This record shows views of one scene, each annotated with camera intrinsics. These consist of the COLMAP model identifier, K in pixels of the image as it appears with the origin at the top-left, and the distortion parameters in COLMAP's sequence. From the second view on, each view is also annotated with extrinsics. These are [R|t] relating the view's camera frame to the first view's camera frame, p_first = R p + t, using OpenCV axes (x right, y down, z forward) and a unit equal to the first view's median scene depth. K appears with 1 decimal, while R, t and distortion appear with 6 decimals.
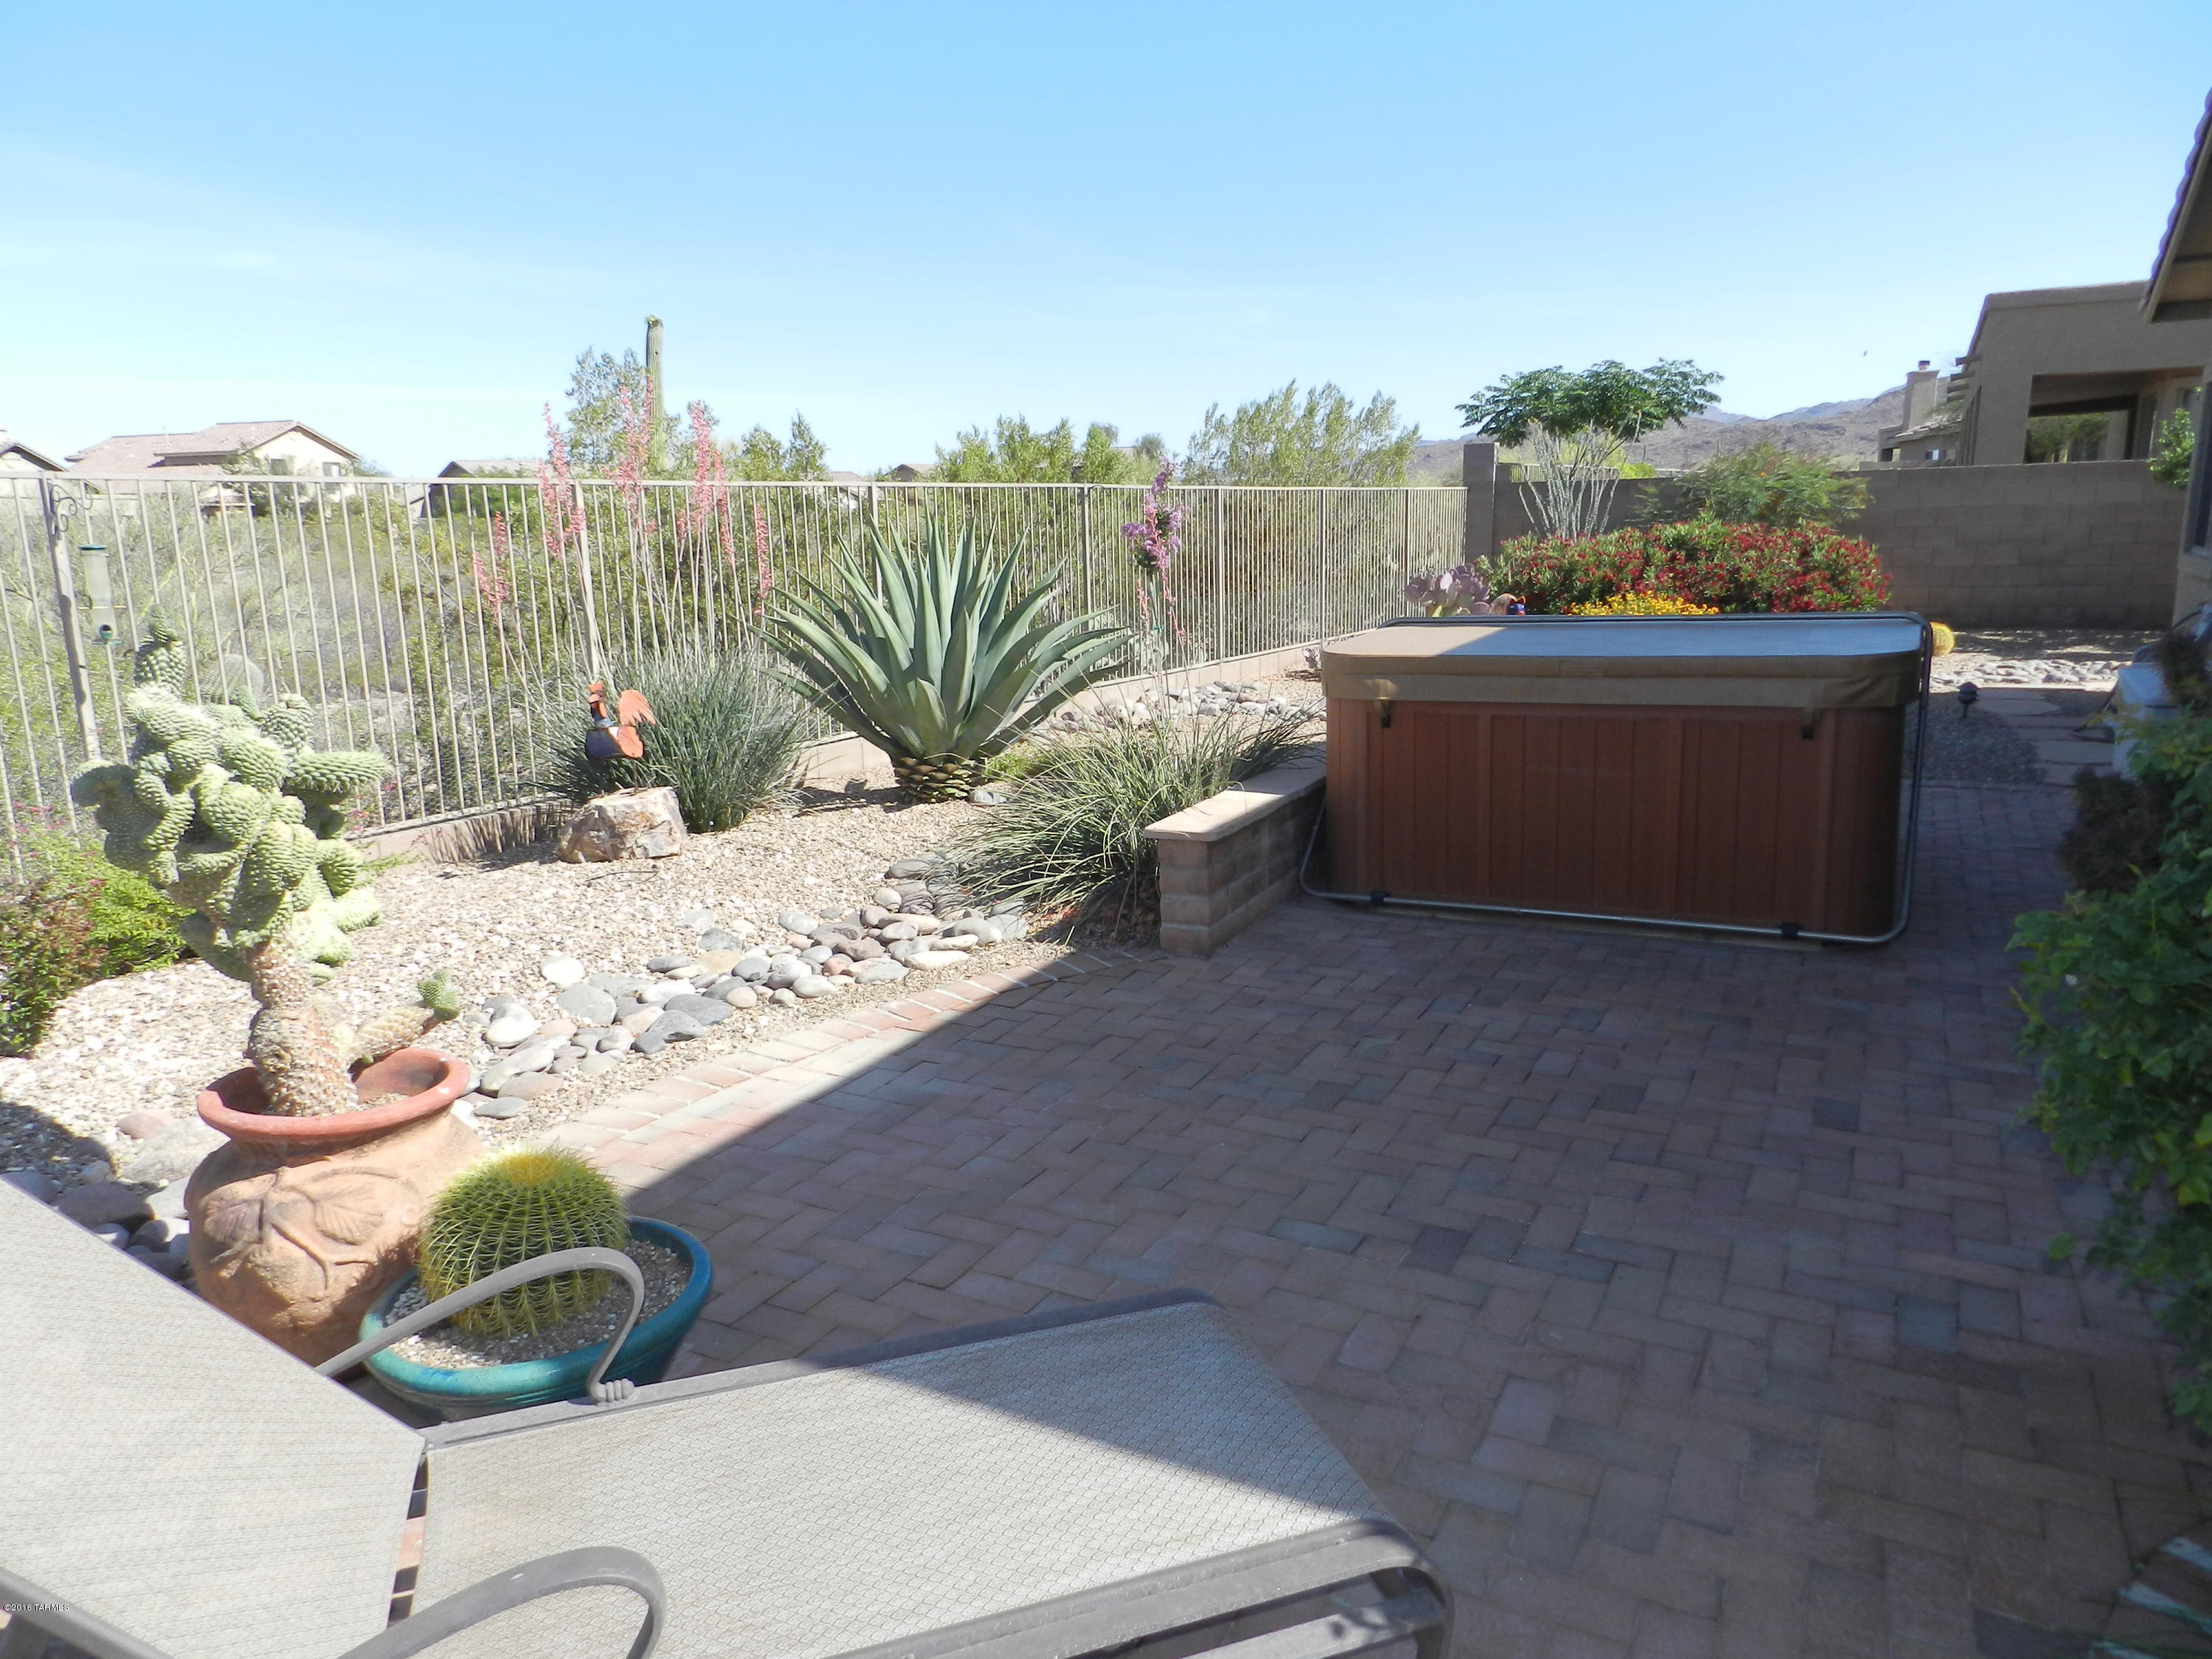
lens RADIAL K [[1497.3, 0, 1103.3], [0, 1497.3, 832.3], [0, 0, 1]] dist [0.026150, -0.017045]
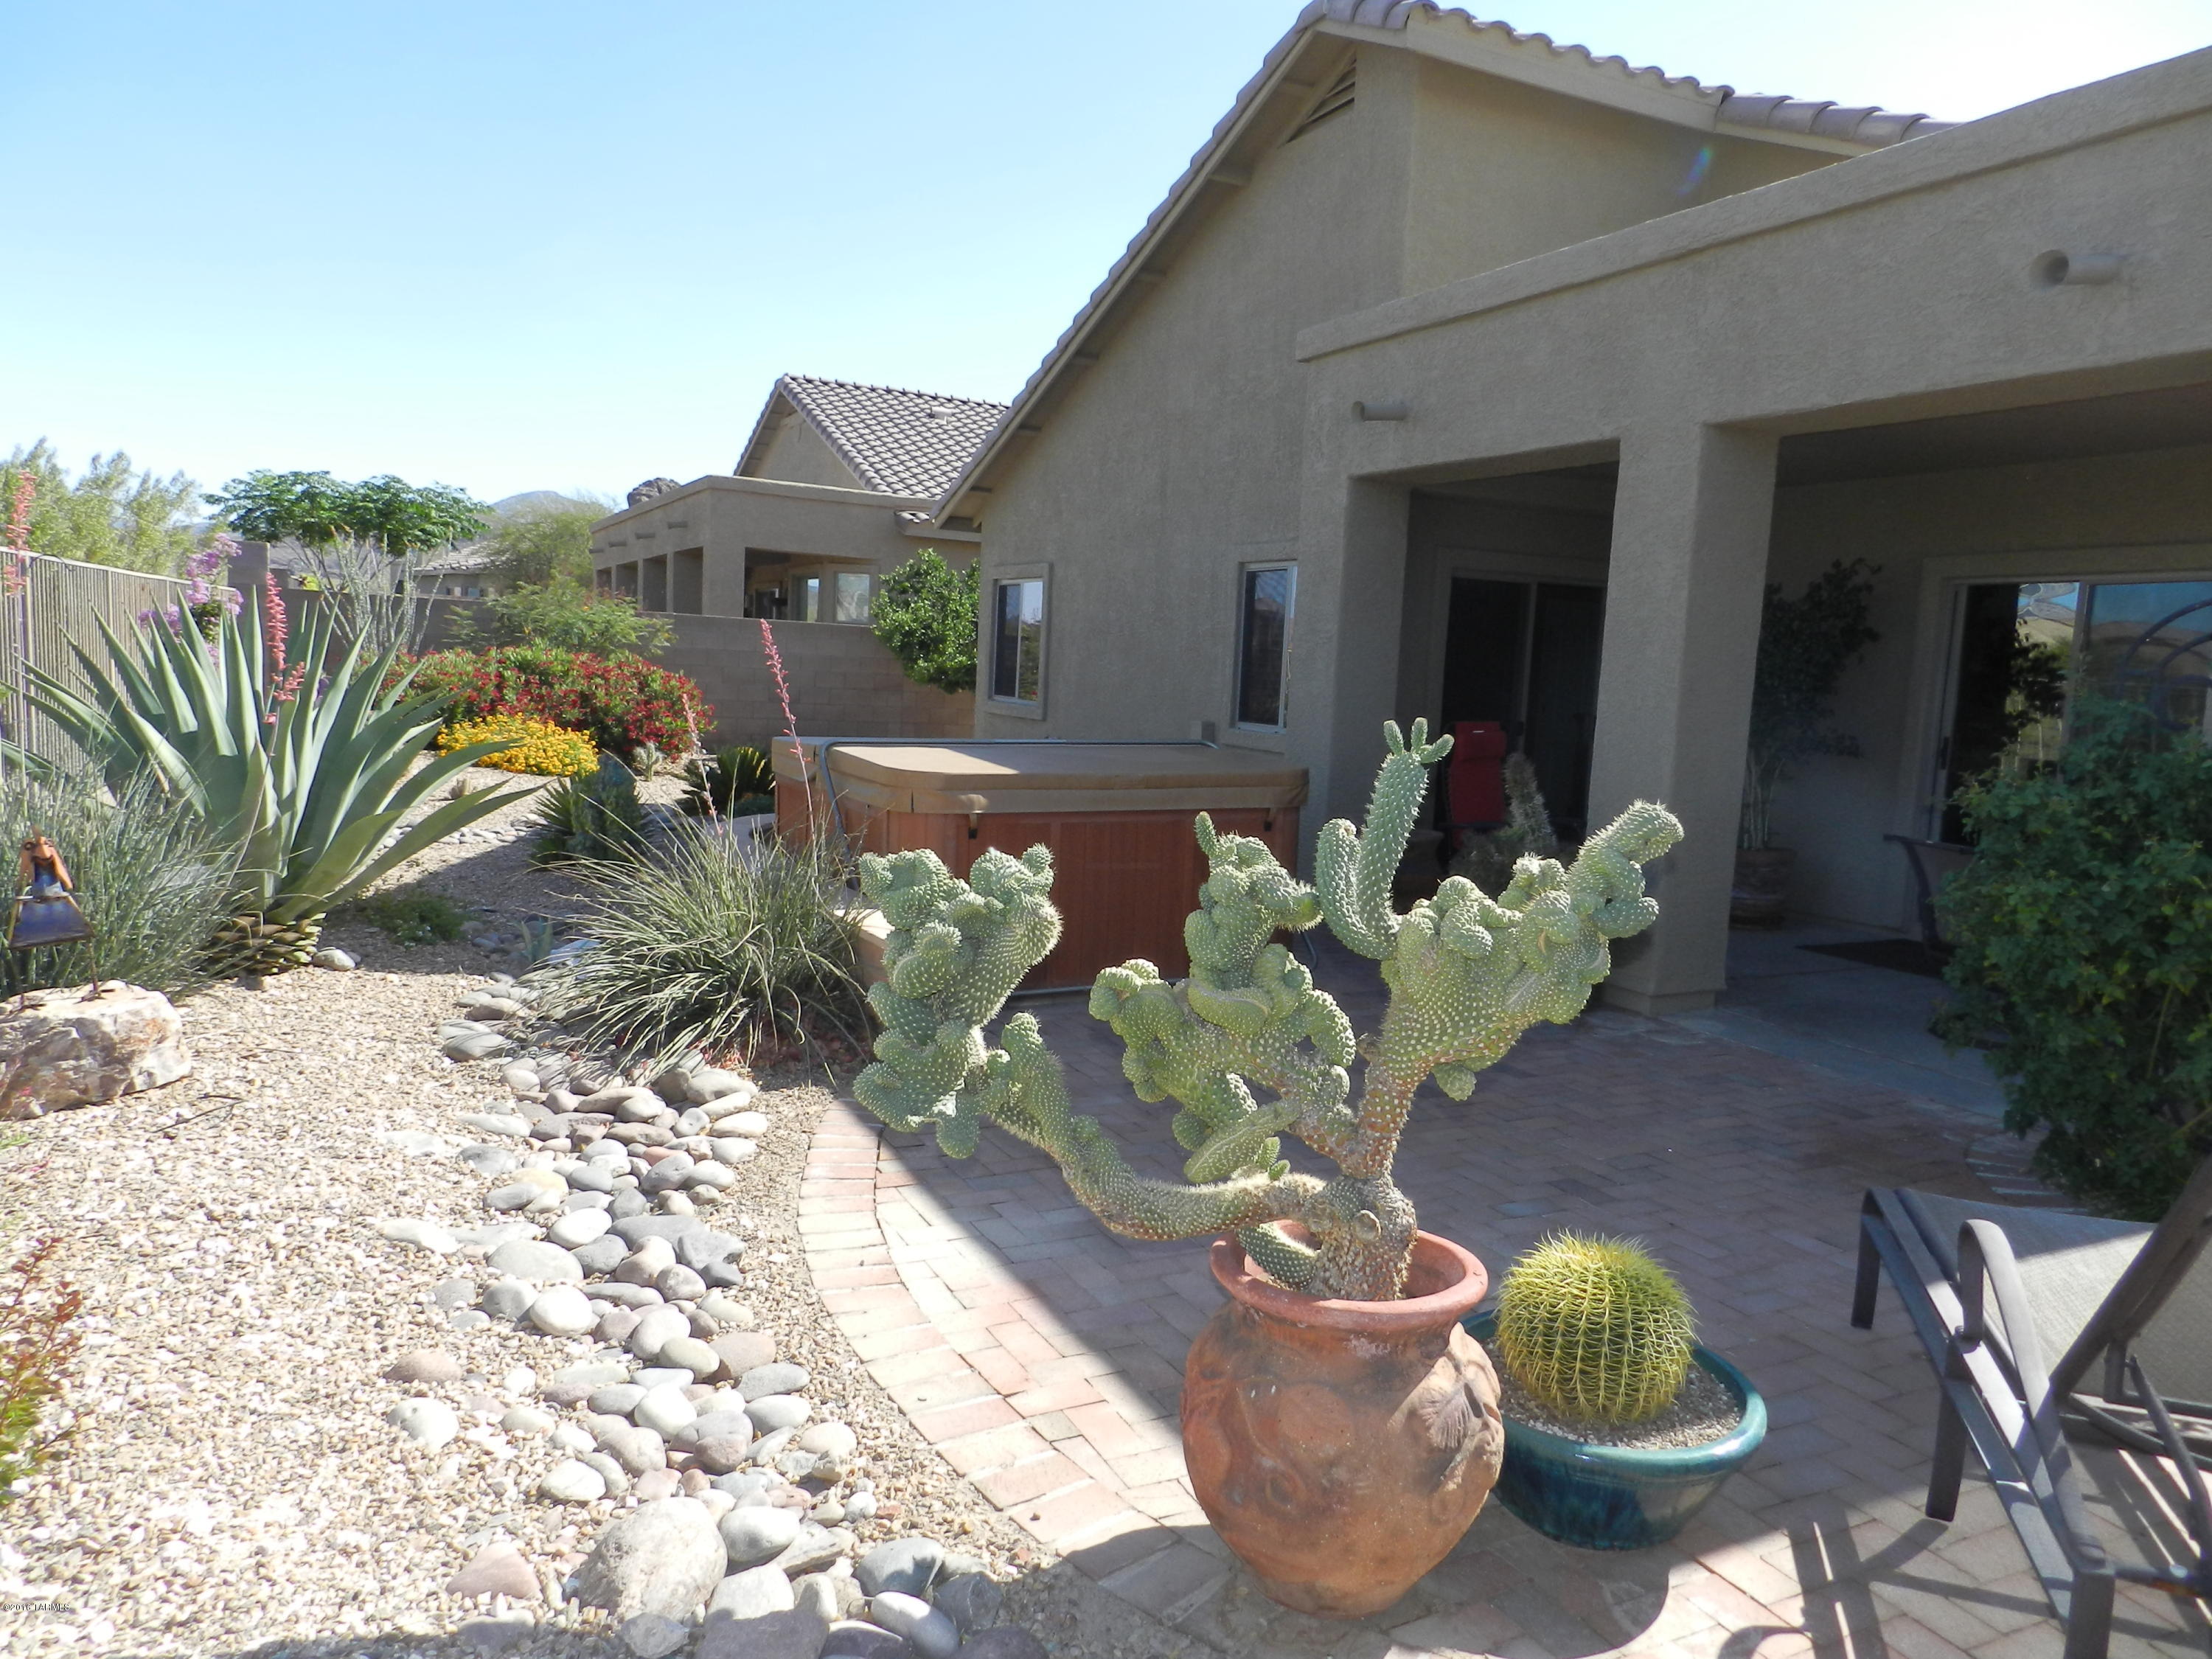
lens RADIAL K [[1497.3, 0, 1111.3], [0, 1497.3, 829.0], [0, 0, 1]] dist [0.026150, -0.017045]
pose [[0.571235, -0.037347, 0.819936, -0.652962], [0.105530, 0.994015, -0.028245, -0.035665], [-0.813974, 0.102663, 0.571758, 0.296926]]
